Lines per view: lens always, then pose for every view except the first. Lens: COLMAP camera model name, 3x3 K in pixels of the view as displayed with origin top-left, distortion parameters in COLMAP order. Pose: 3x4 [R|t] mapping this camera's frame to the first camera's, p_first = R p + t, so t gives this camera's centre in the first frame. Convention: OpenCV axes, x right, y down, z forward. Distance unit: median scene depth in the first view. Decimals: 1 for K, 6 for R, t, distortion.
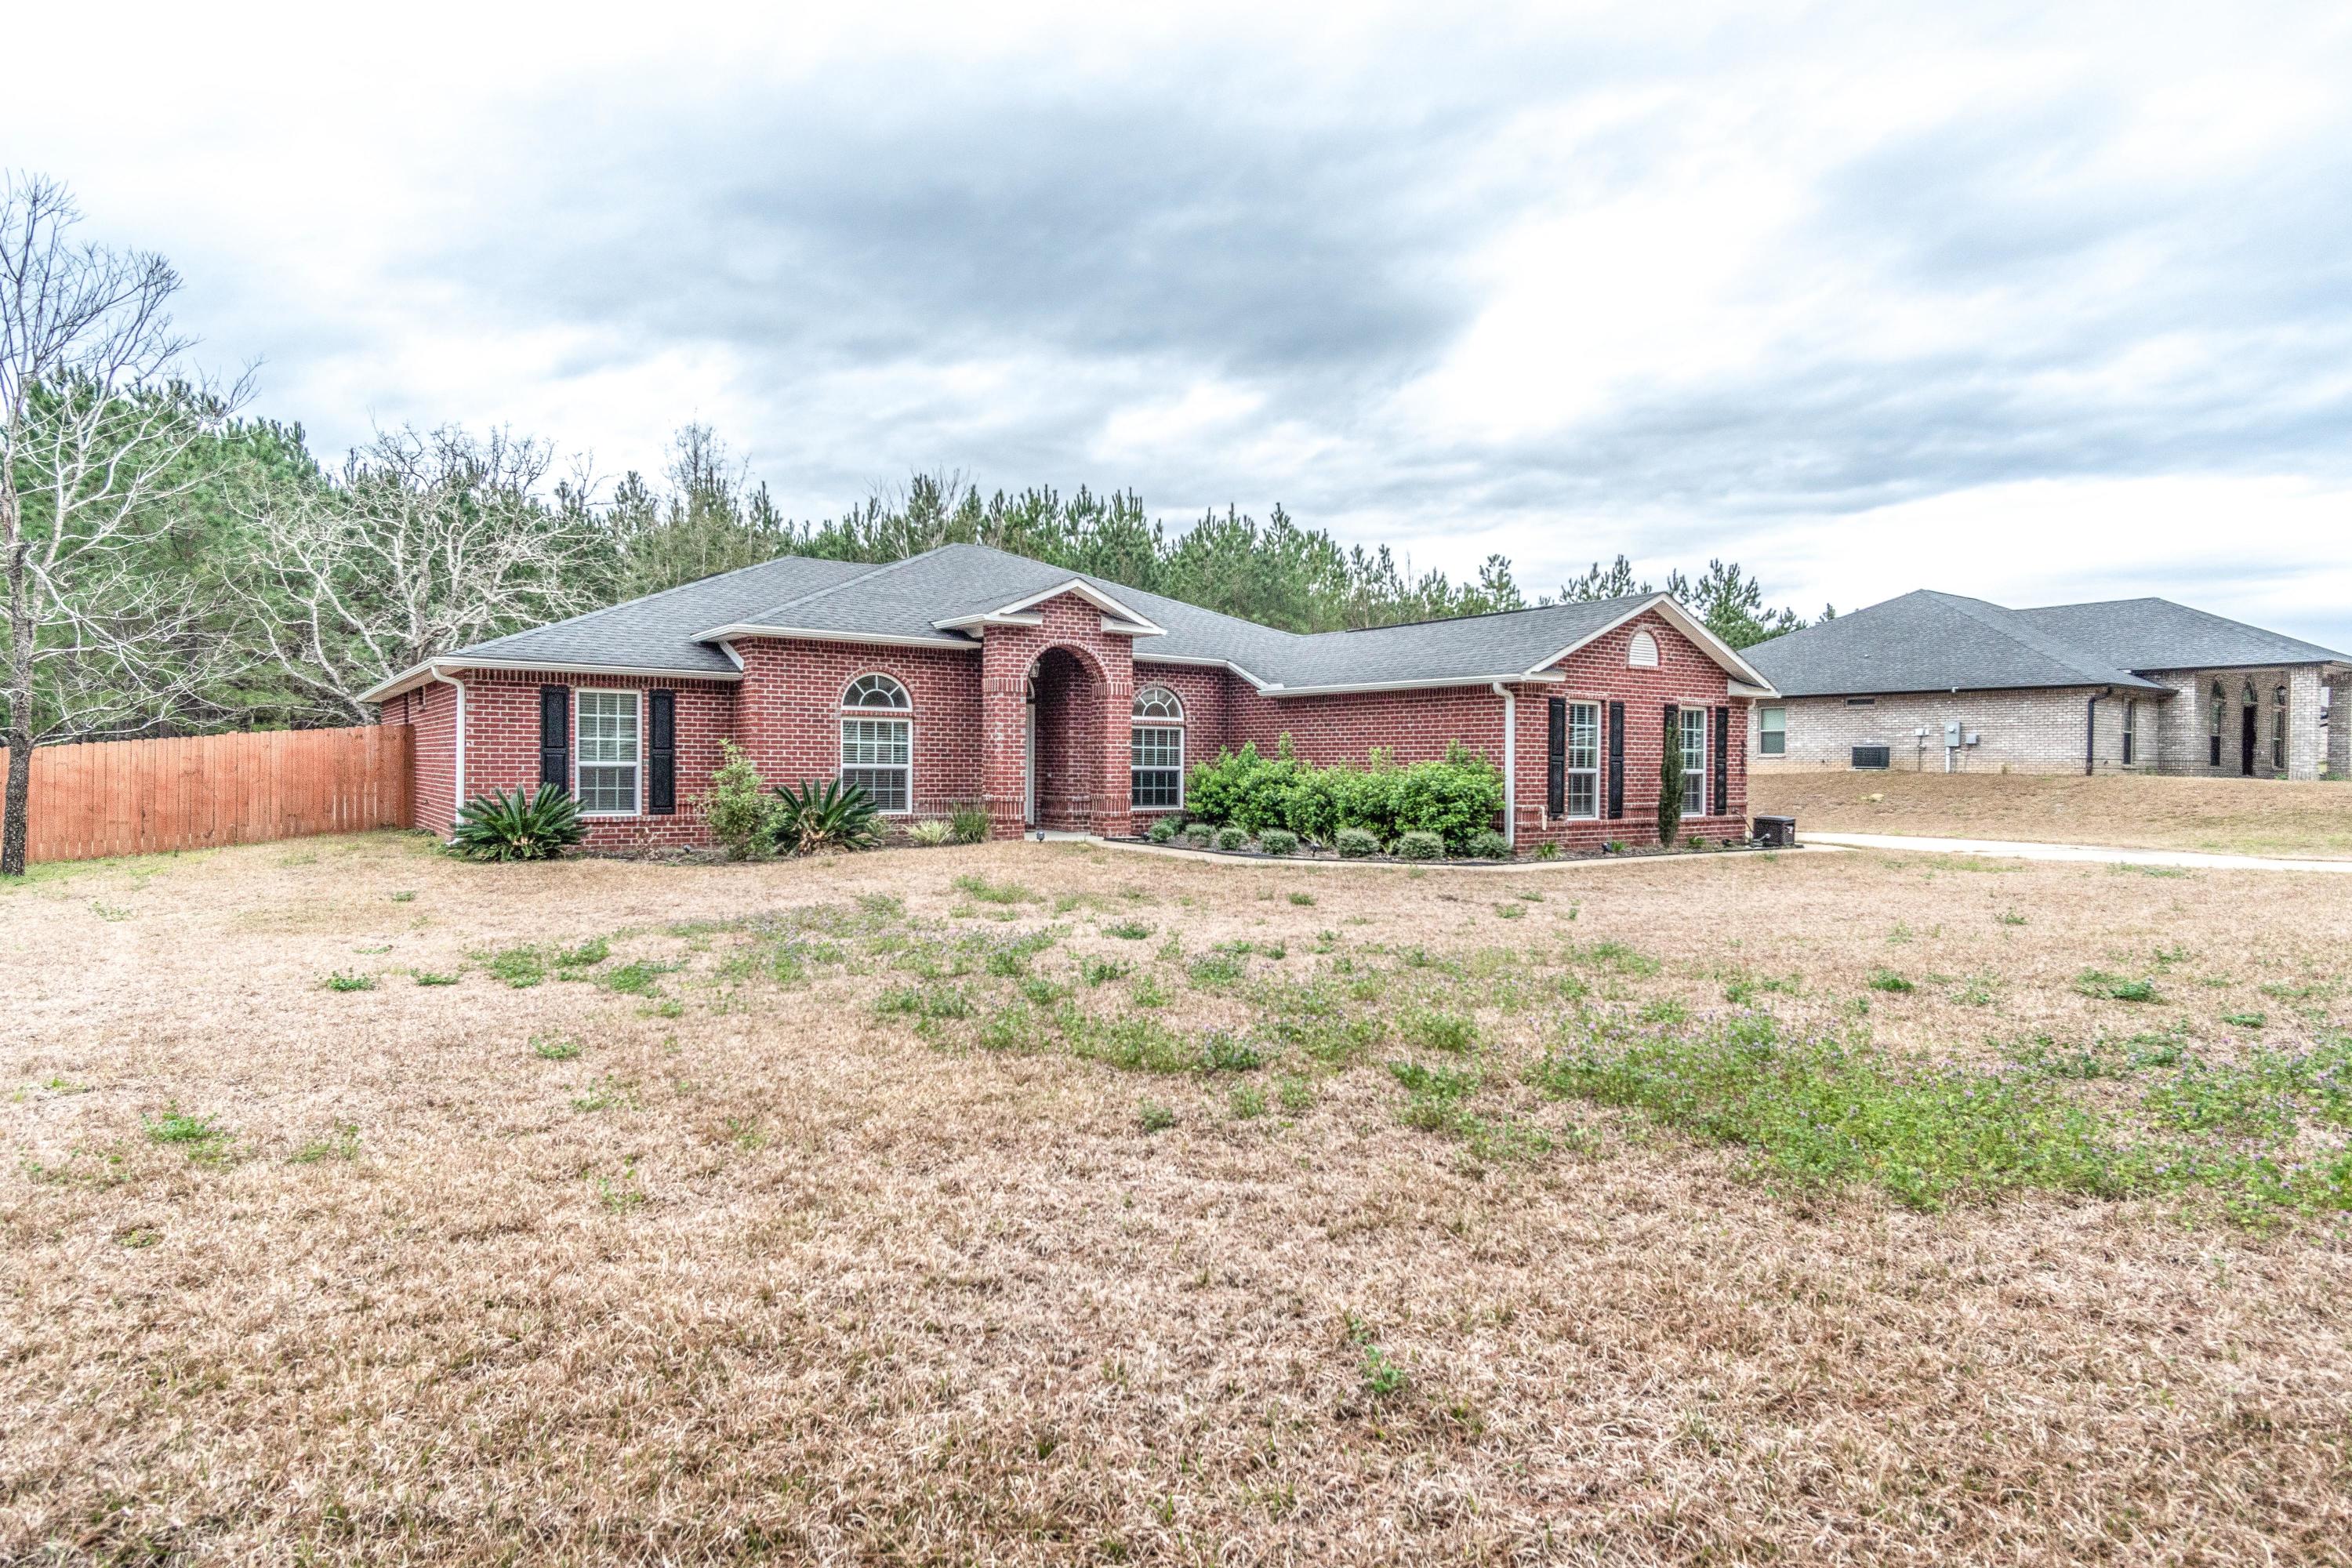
lens RADIAL K [[1244.9, 0, 1178.6], [0, 1244.9, 790.8], [0, 0, 1]] dist [0.001221, 0.001586]
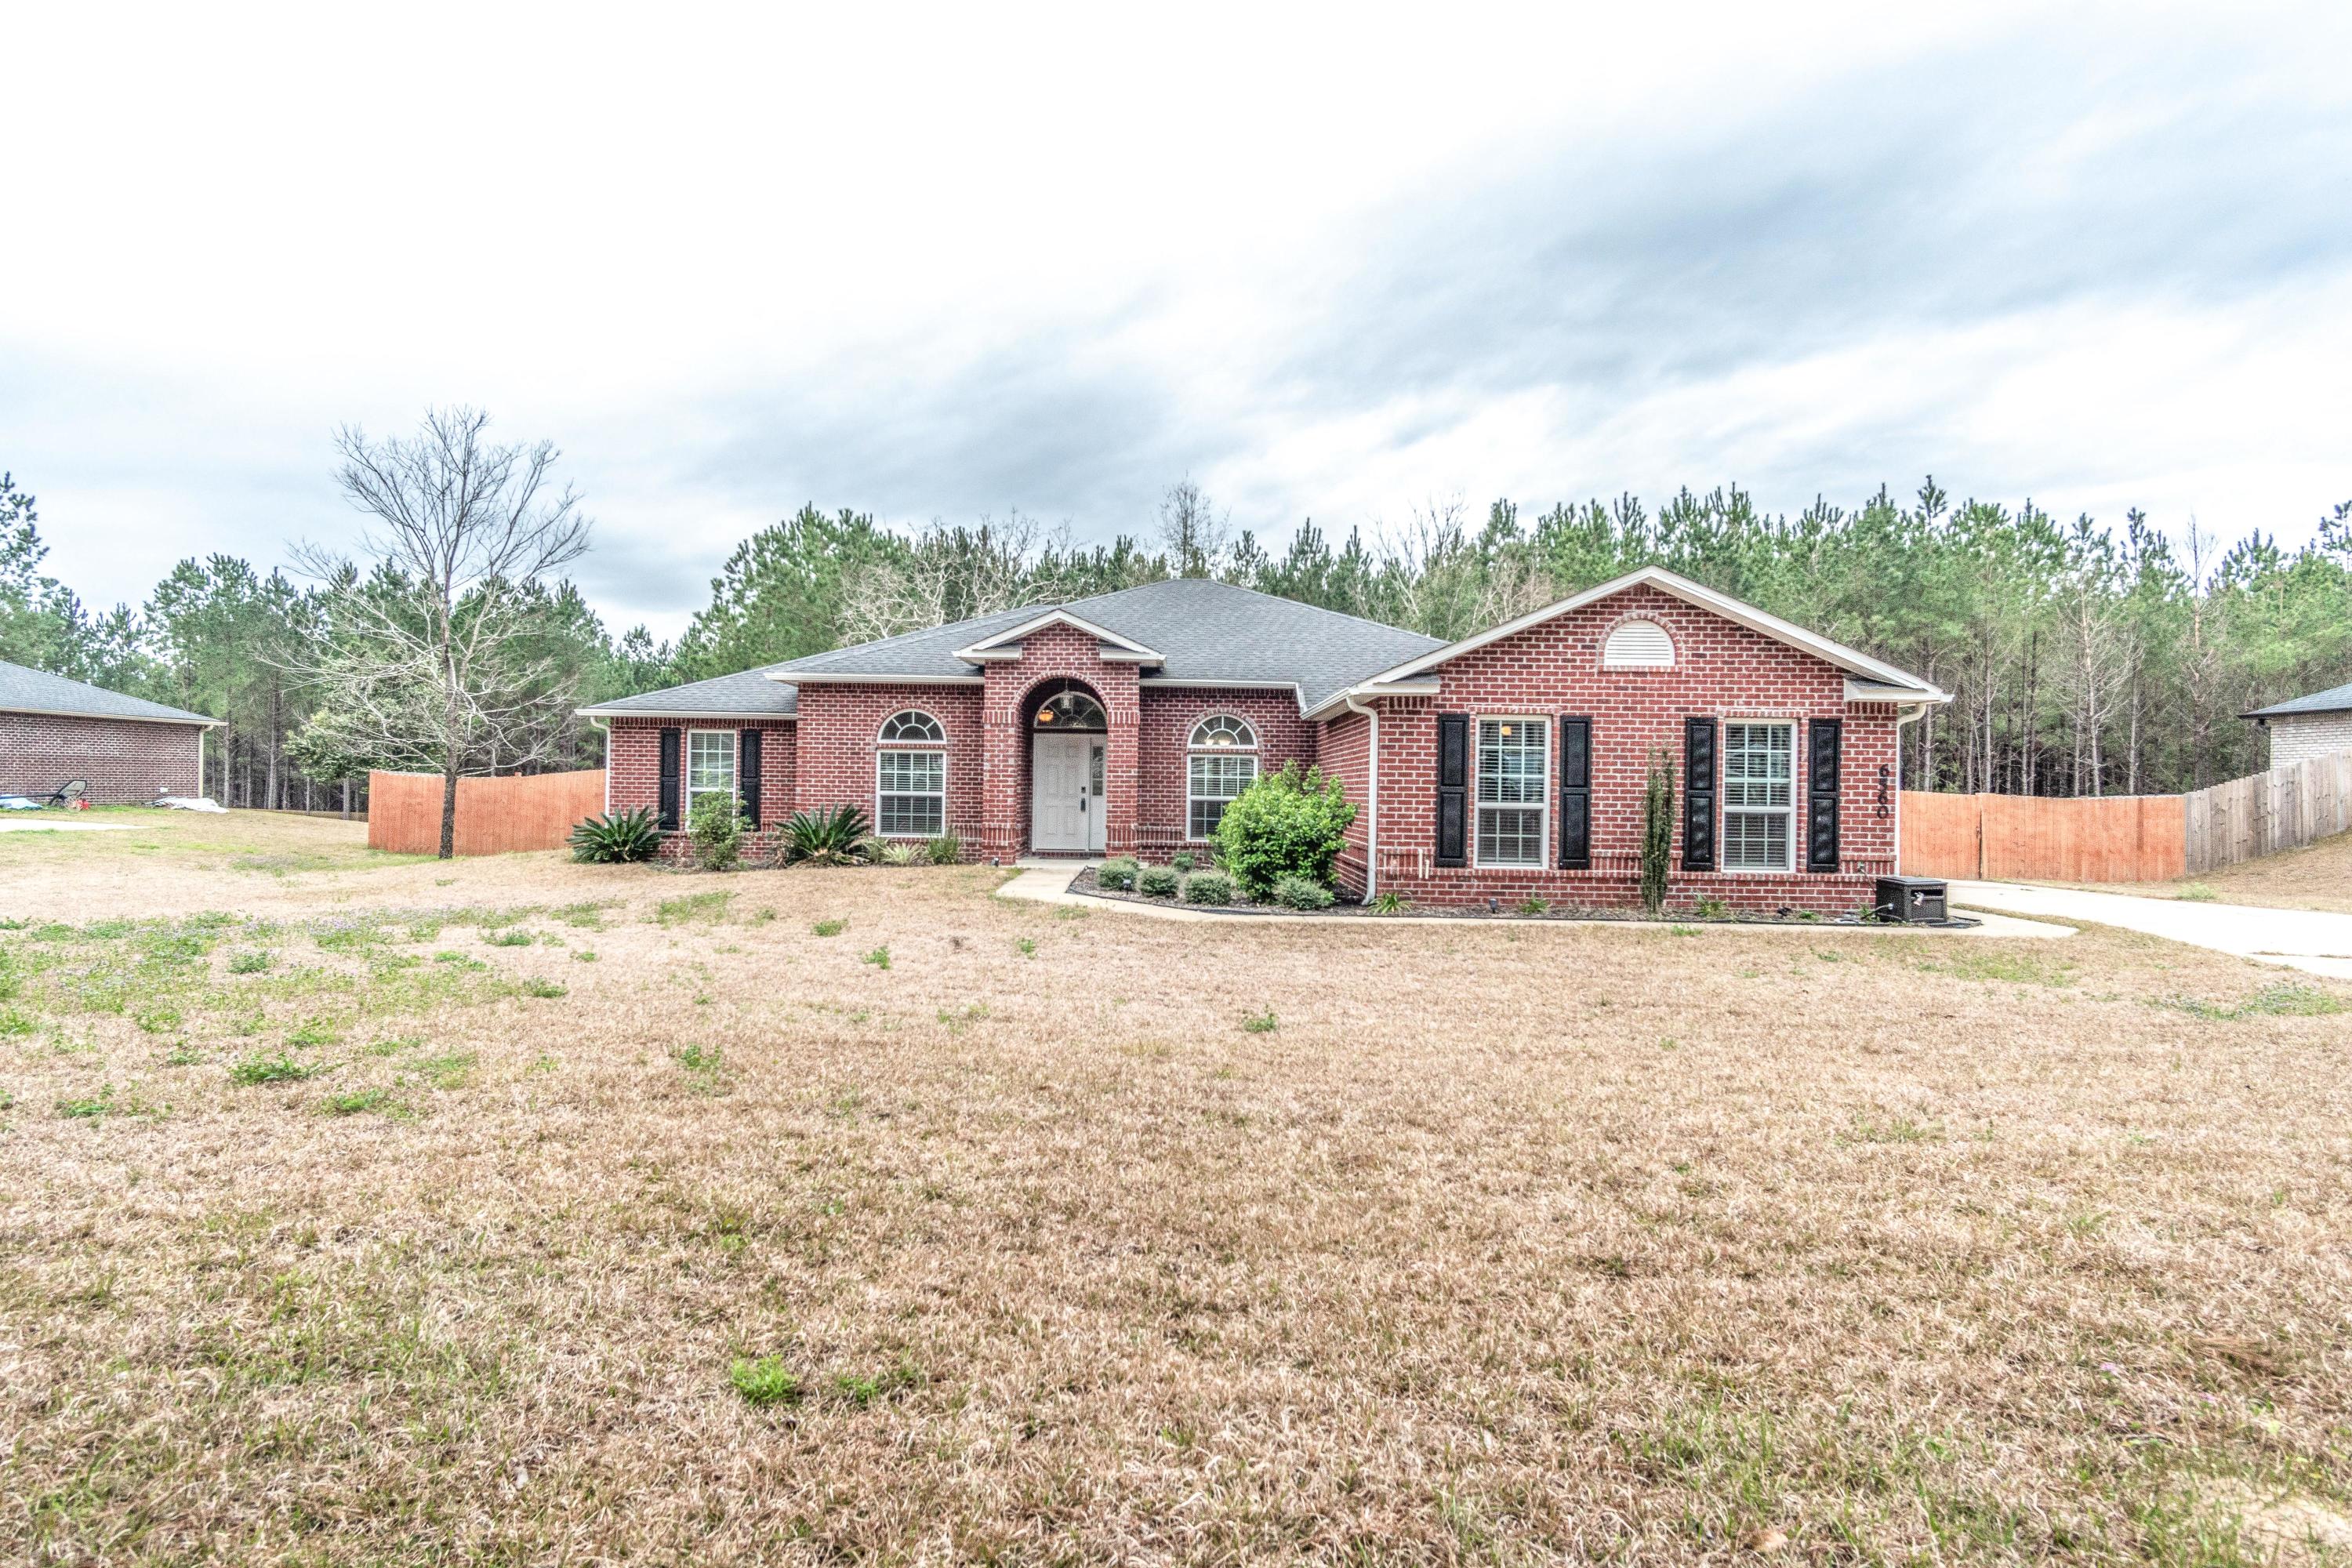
lens RADIAL K [[1244.9, 0, 1178.6], [0, 1244.9, 790.8], [0, 0, 1]] dist [0.001221, 0.001586]
pose [[0.812828, 0.005847, -0.582474, 0.599440], [-0.020695, 0.999608, -0.018845, -0.006122], [0.582136, 0.027372, 0.812631, 0.238767]]
